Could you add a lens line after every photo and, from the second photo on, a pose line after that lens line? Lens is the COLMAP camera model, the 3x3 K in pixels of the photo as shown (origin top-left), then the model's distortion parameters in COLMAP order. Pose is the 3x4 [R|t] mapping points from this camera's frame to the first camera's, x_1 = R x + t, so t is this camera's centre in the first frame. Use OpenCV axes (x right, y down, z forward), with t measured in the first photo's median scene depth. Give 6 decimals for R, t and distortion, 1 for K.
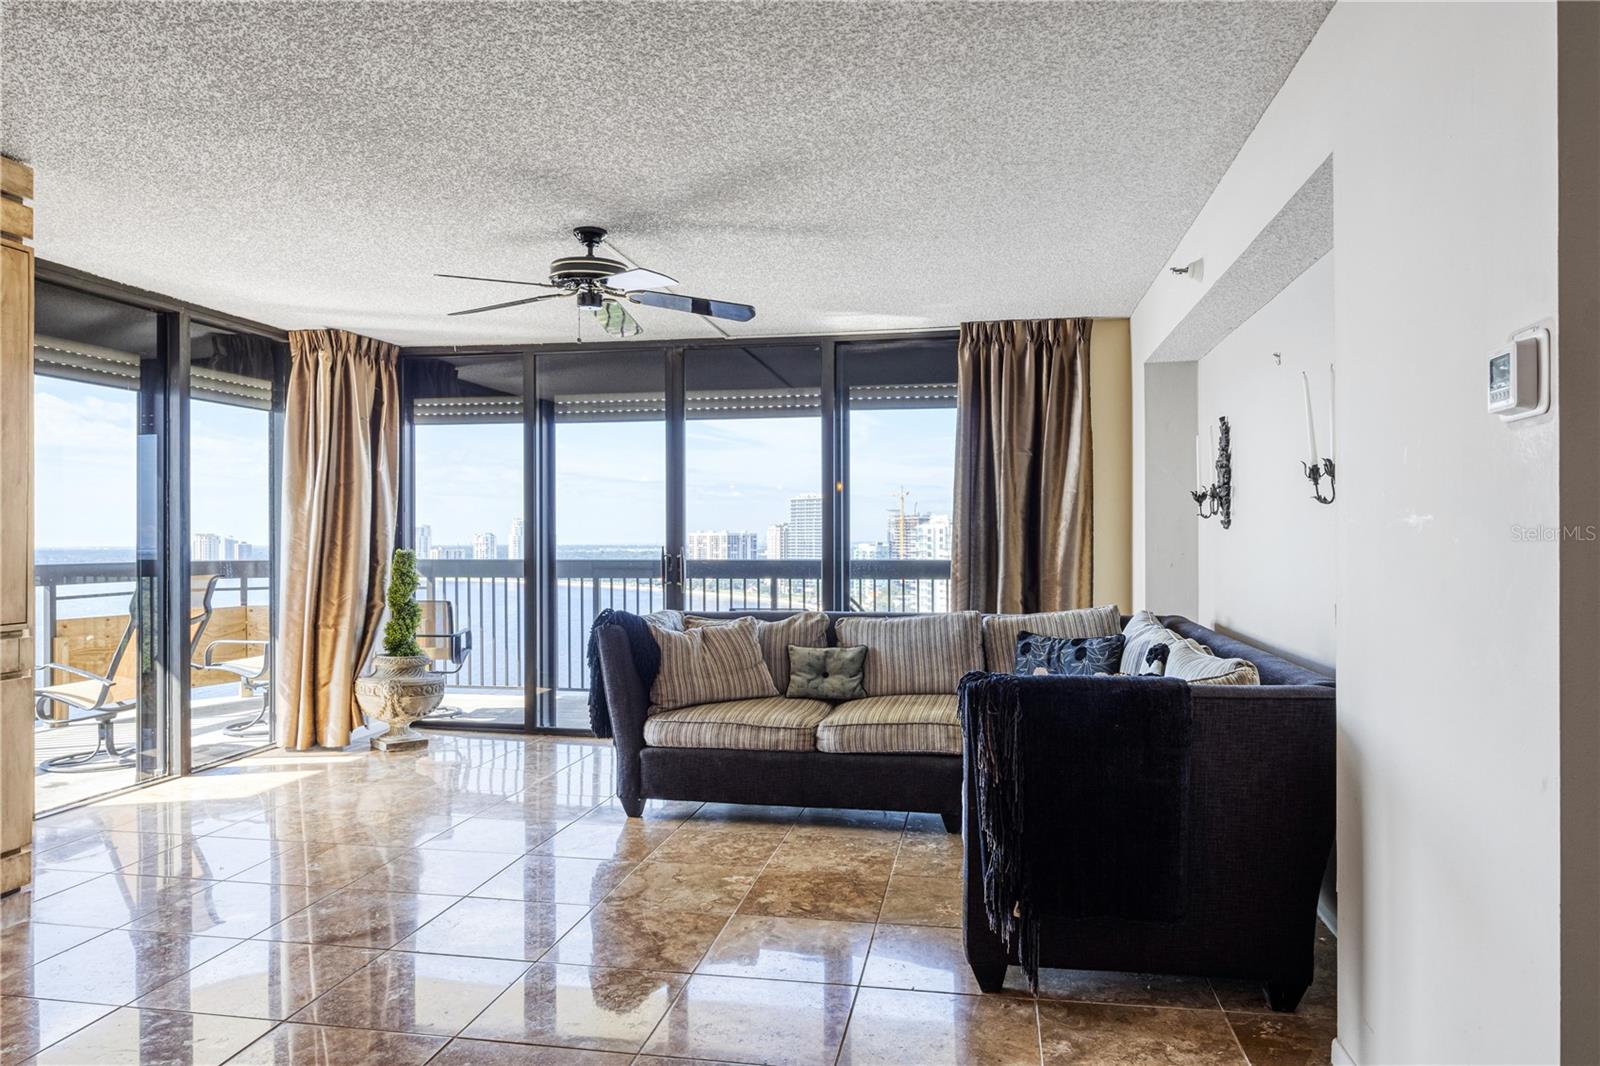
lens RADIAL K [[1051.1, 0, 804.5], [0, 1051.1, 538.0], [0, 0, 1]] dist [-0.016884, 0.013957]
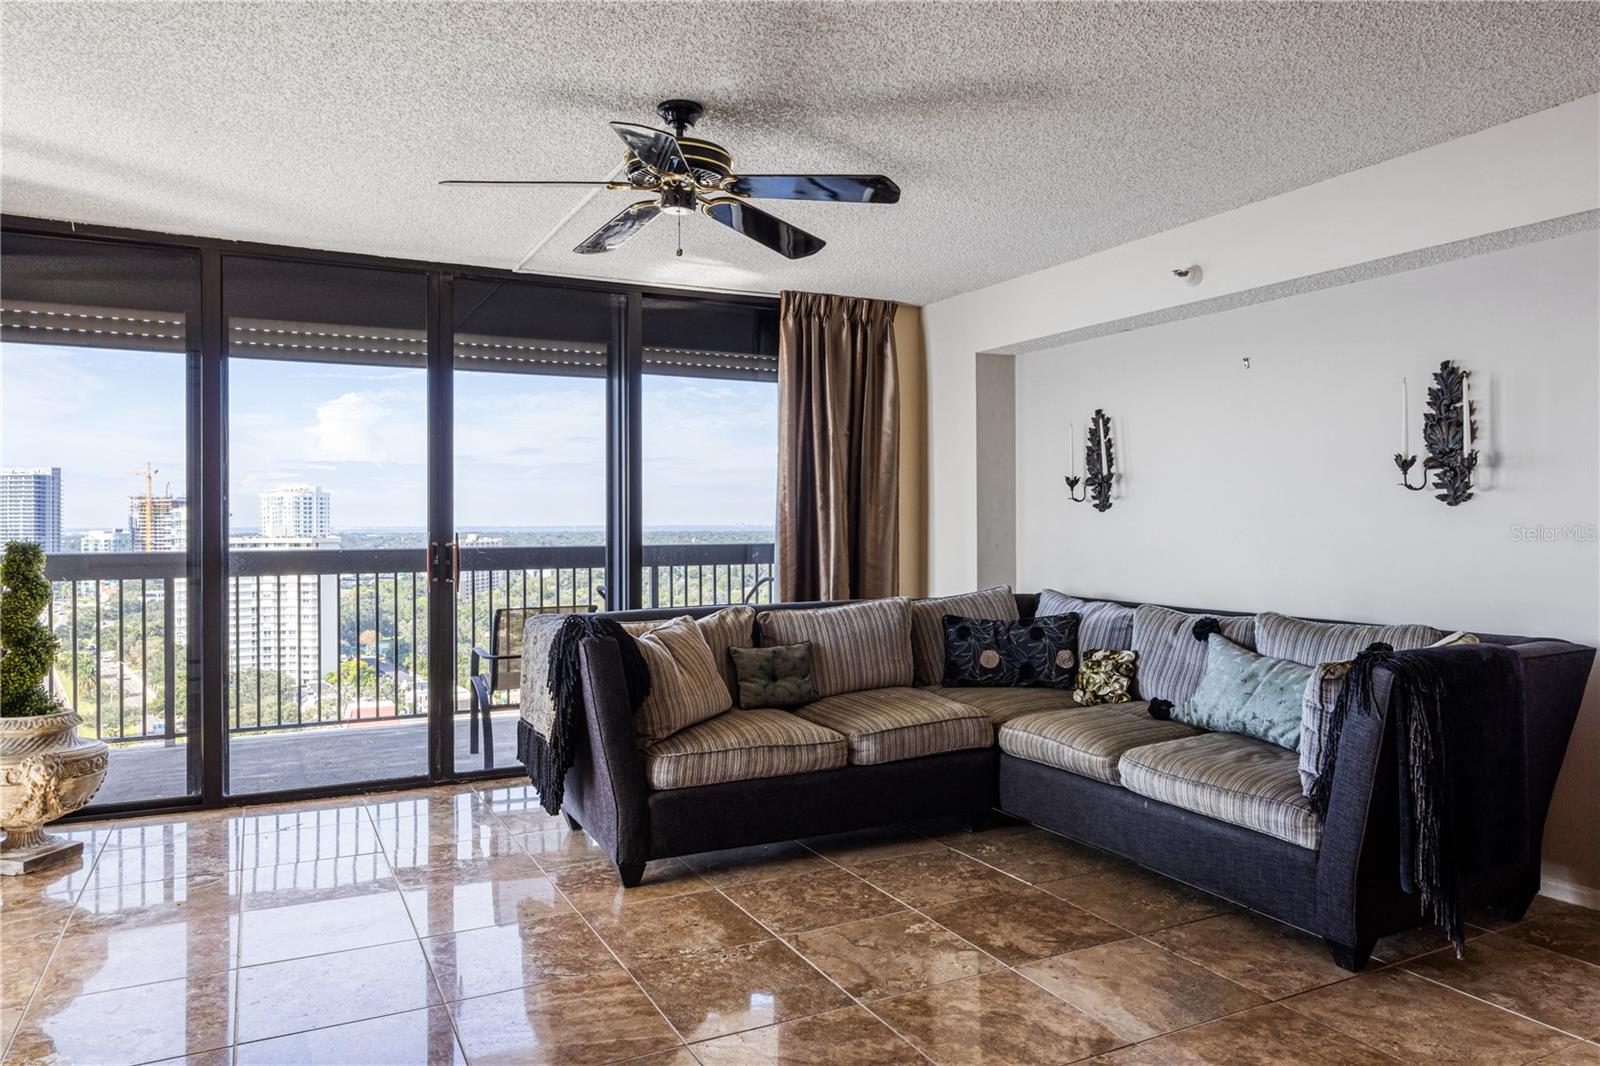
lens RADIAL K [[1051.1, 0, 795.7], [0, 1051.1, 520.1], [0, 0, 1]] dist [-0.016884, 0.013957]
pose [[0.799323, -0.001505, 0.600900, -0.514389], [0.003128, 0.999994, -0.001656, 0.001460], [-0.600894, 0.003204, 0.799322, 0.314054]]
